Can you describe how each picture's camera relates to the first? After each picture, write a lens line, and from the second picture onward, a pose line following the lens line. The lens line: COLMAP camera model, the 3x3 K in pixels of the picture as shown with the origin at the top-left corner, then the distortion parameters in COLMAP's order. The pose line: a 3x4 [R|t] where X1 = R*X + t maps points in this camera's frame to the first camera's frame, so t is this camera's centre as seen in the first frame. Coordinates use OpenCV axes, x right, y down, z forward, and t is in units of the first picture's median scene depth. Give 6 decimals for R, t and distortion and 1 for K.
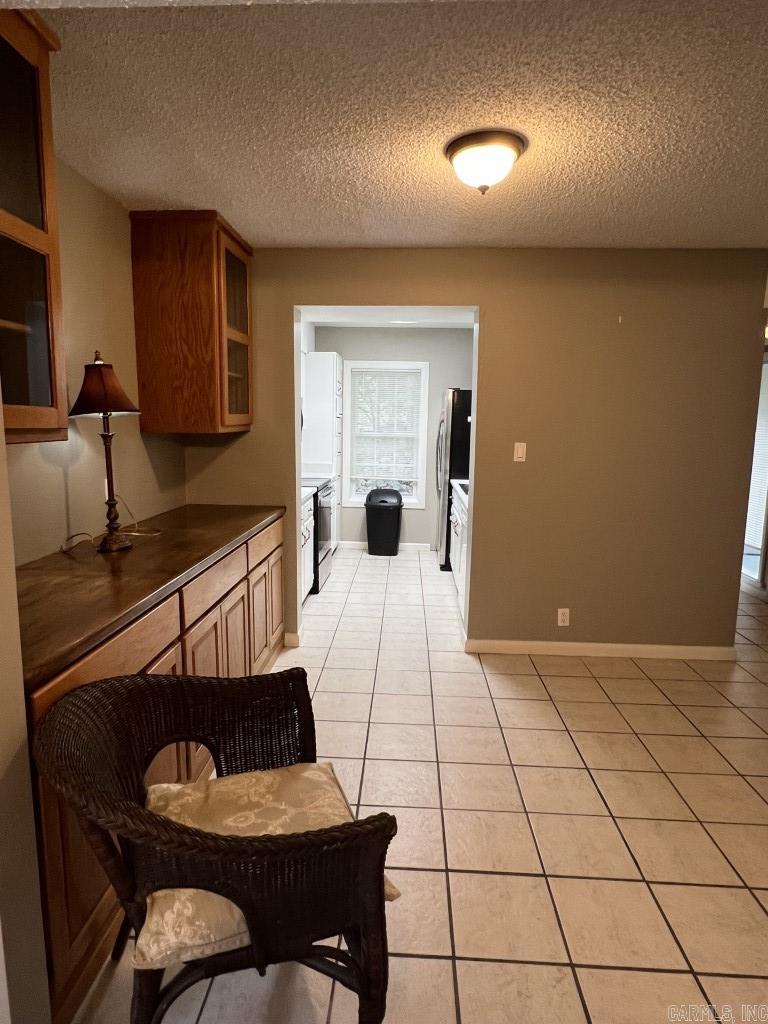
lens RADIAL K [[607.1, 0, 383.2], [0, 607.1, 505.1], [0, 0, 1]] dist [-0.001051, -0.001800]
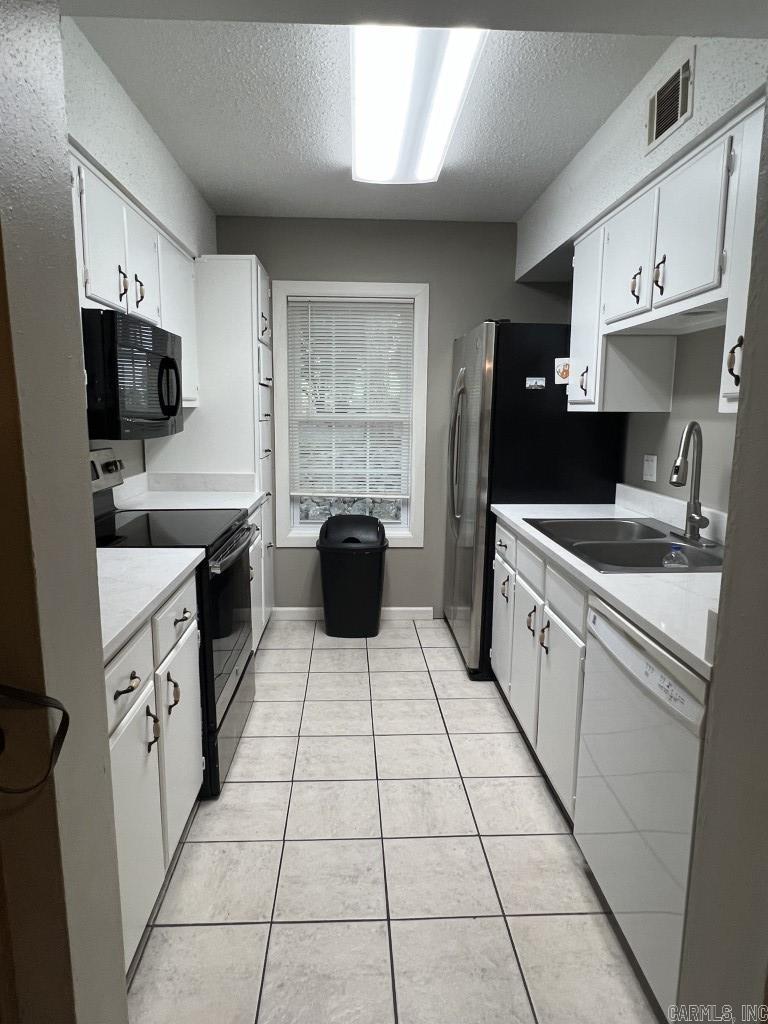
lens RADIAL K [[607.1, 0, 383.2], [0, 607.1, 505.1], [0, 0, 1]] dist [-0.001051, -0.001800]
pose [[0.995136, -0.021699, 0.096086, -0.023564], [0.019482, 0.999523, 0.023951, -0.049429], [-0.096560, -0.021963, 0.995085, 0.457128]]
